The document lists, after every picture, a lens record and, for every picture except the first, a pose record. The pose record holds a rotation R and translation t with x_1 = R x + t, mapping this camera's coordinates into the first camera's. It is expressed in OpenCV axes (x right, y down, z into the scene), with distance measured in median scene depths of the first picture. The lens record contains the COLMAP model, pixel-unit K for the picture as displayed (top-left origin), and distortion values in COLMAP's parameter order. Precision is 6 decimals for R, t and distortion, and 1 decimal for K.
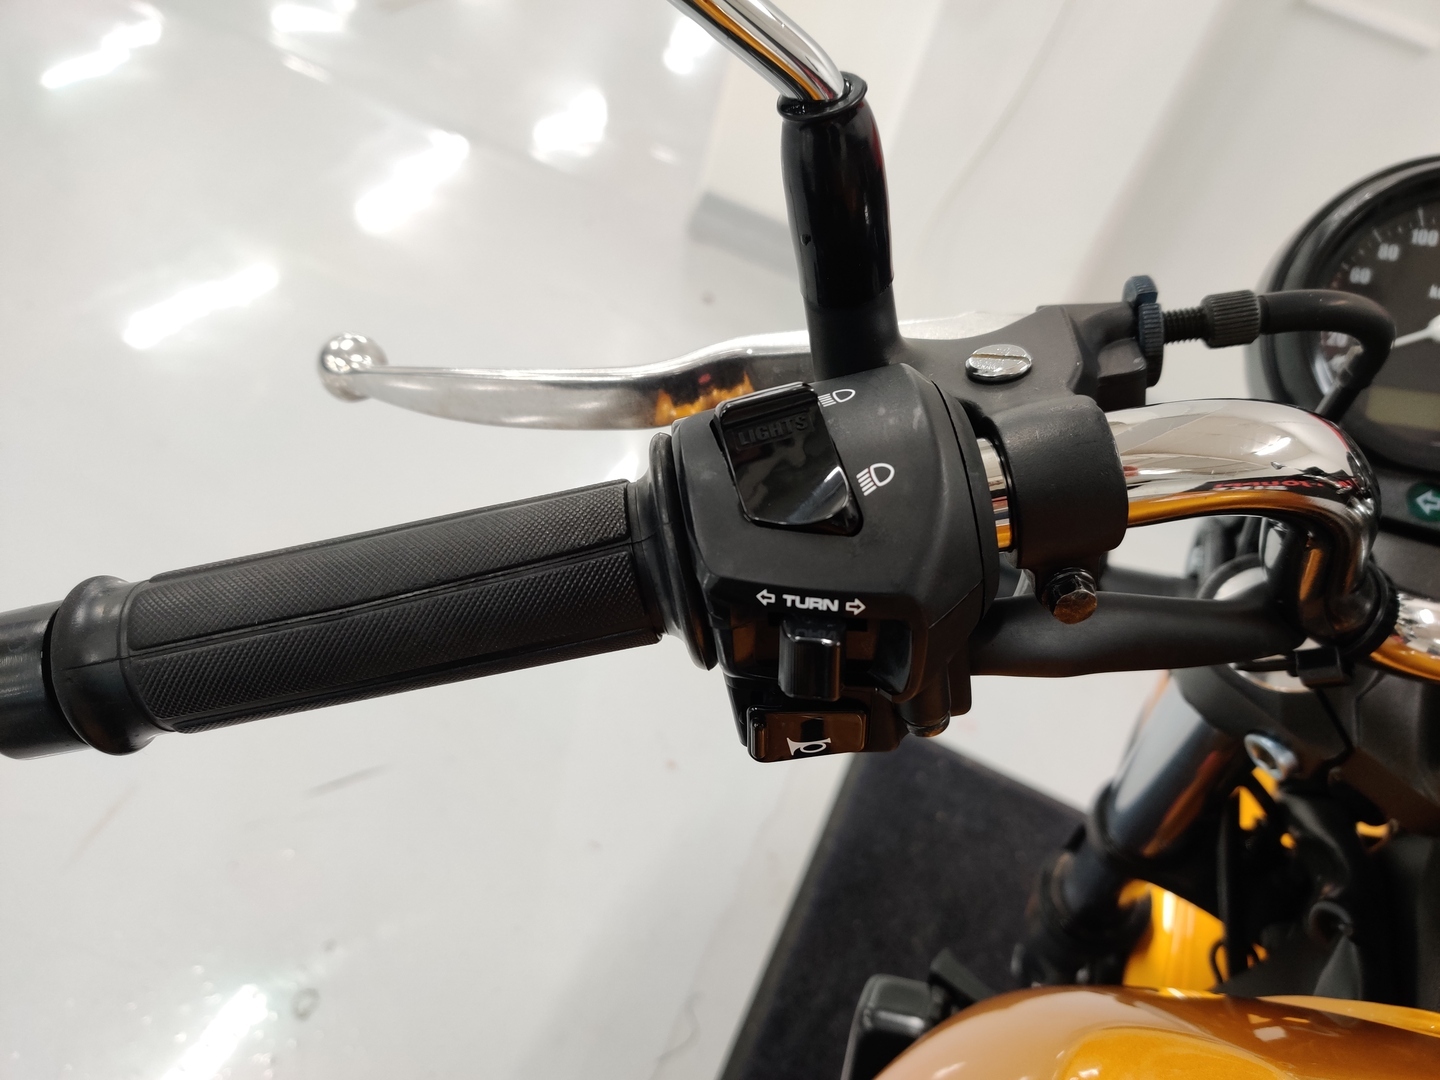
lens RADIAL K [[1060.6, 0, 720.0], [0, 1060.6, 540.0], [0, 0, 1]] dist [0.022800, -0.009569]
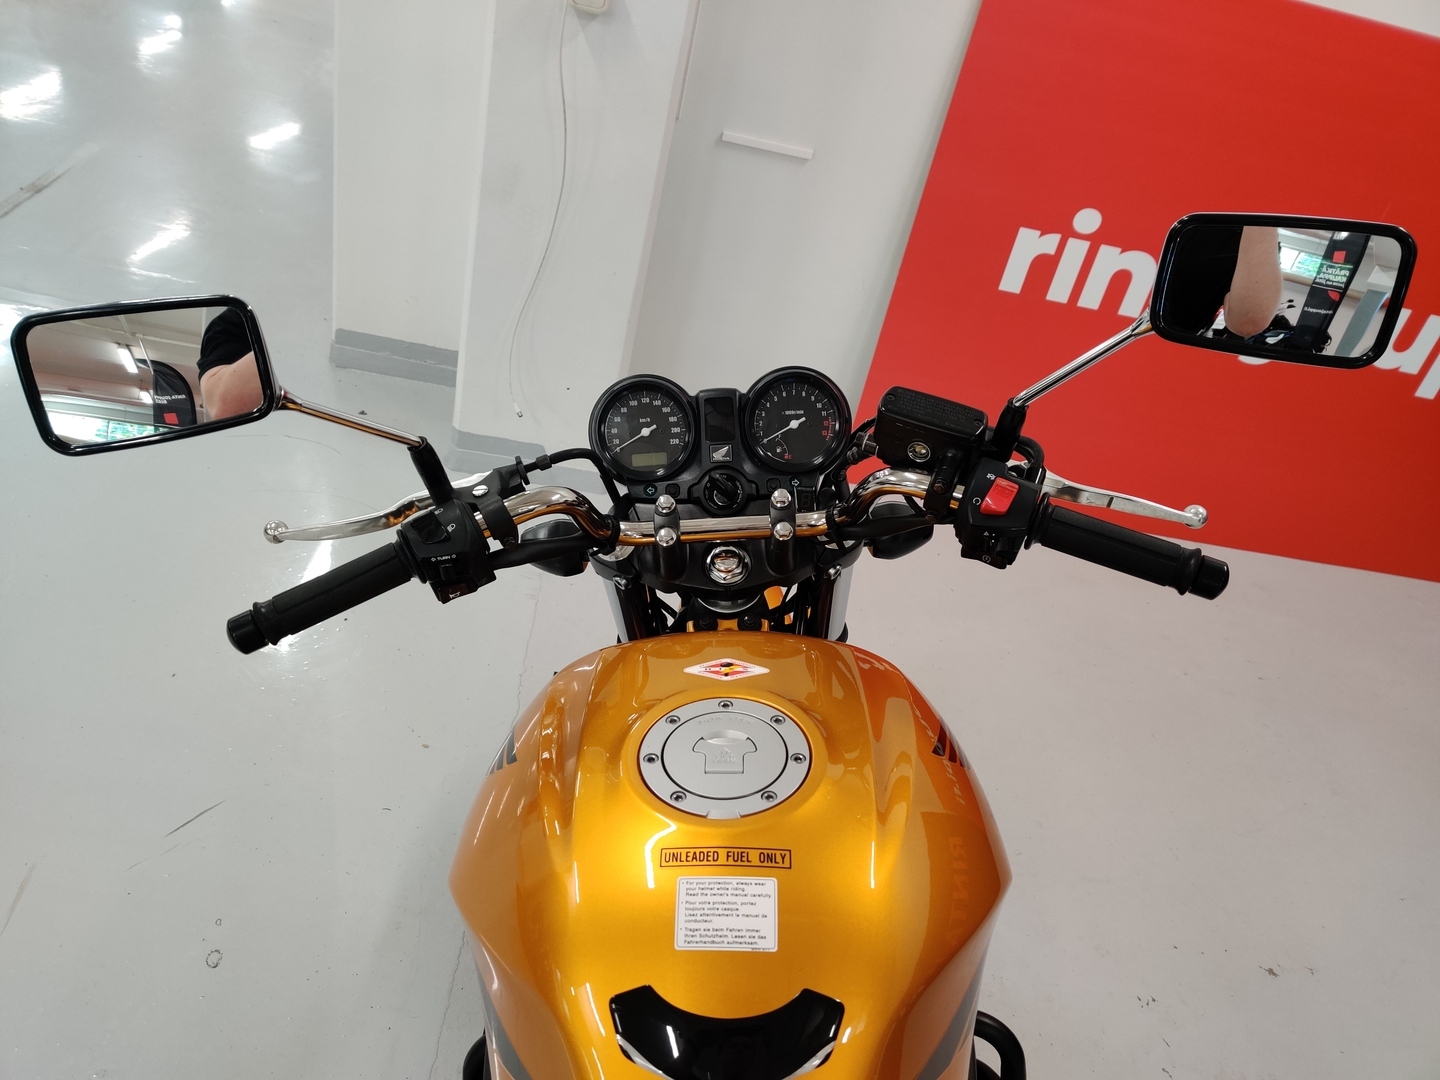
lens RADIAL K [[1060.6, 0, 720.0], [0, 1060.6, 540.0], [0, 0, 1]] dist [0.022800, -0.009569]
pose [[0.928780, -0.244287, 0.278732, -0.054838], [0.252563, 0.967559, 0.006411, 0.217934], [-0.271256, 0.064443, 0.960347, -3.155701]]
